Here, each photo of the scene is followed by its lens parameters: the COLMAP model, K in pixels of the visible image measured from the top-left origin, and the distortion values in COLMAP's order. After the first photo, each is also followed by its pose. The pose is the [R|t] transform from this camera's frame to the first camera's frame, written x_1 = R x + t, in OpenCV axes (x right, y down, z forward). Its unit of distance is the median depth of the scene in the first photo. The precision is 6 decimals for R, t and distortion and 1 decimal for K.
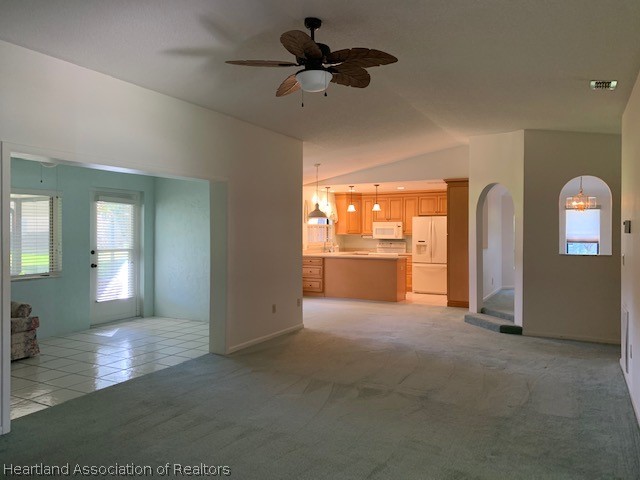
lens RADIAL K [[489.0, 0, 317.0], [0, 489.0, 238.4], [0, 0, 1]] dist [0.004430, 0.000842]
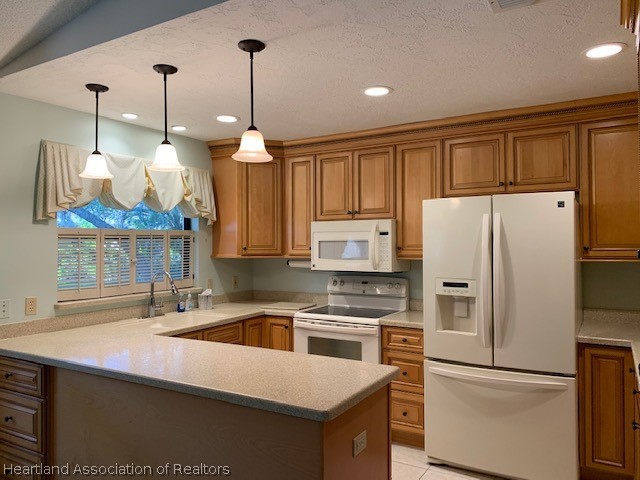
lens RADIAL K [[489.0, 0, 323.7], [0, 489.0, 239.1], [0, 0, 1]] dist [0.004430, 0.000842]
pose [[0.999357, -0.008090, -0.034930, 0.139140], [0.007338, 0.999740, -0.021600, -0.014039], [0.035095, 0.021330, 0.999156, 0.673163]]
